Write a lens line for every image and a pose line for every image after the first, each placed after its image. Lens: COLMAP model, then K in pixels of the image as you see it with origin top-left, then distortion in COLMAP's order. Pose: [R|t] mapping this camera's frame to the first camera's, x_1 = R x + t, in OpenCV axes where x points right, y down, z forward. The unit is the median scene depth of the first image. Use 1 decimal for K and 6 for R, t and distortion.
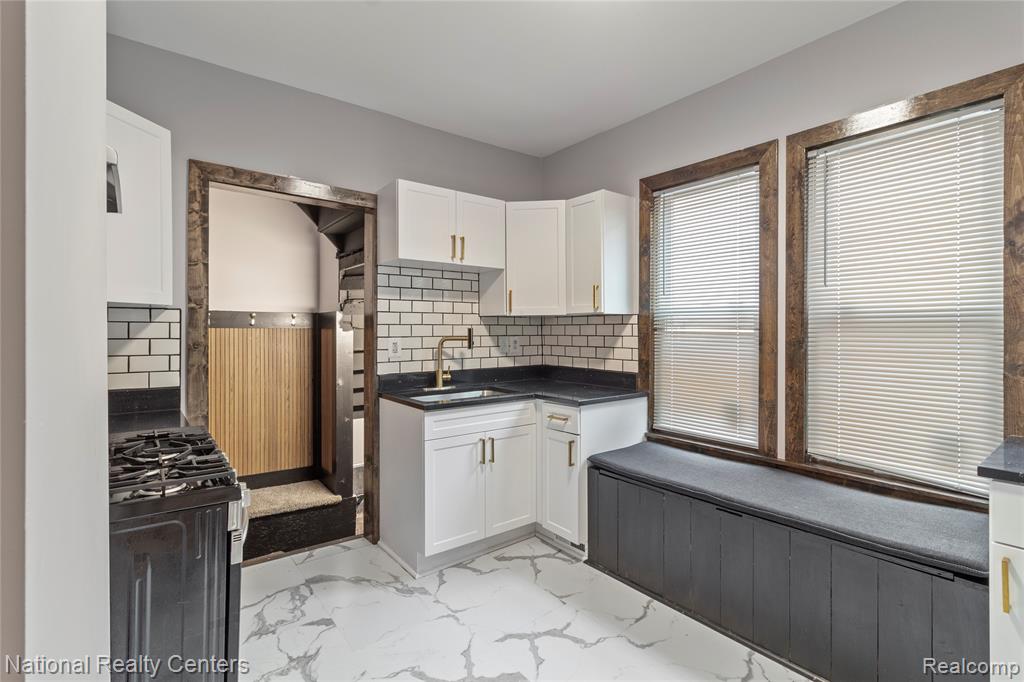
lens RADIAL K [[476.5, 0, 507.1], [0, 476.5, 334.9], [0, 0, 1]] dist [0.000938, 0.000825]
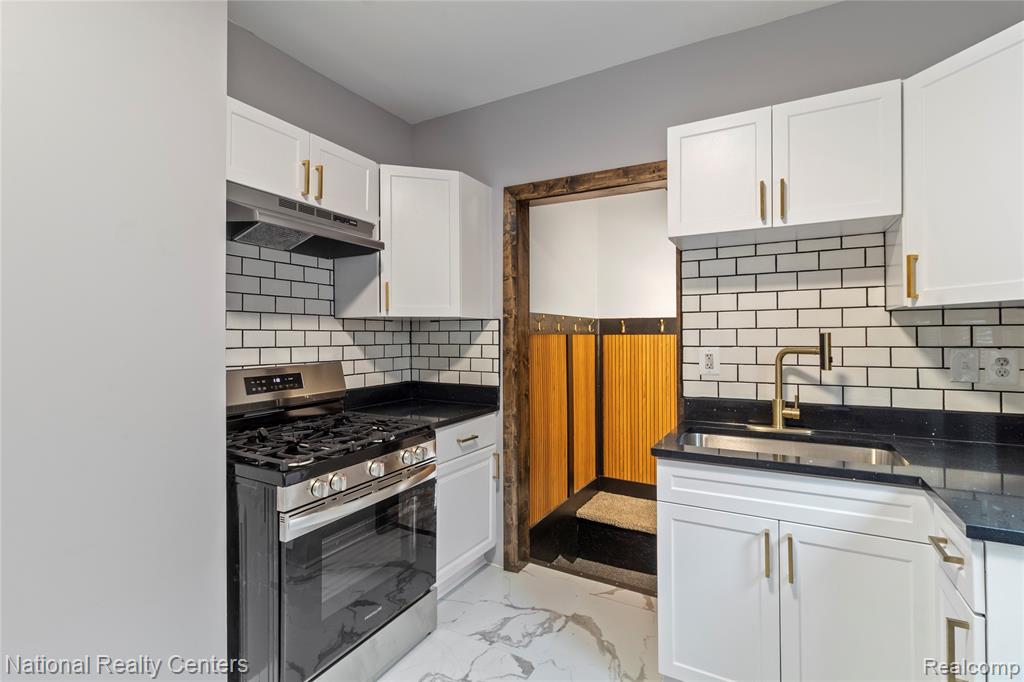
lens RADIAL K [[476.5, 0, 510.9], [0, 476.5, 335.8], [0, 0, 1]] dist [0.000938, 0.000825]
pose [[0.404085, -0.003187, -0.914716, 0.299406], [-0.004526, 0.999975, -0.005483, -0.006100], [0.914710, 0.006356, 0.404060, 0.437054]]
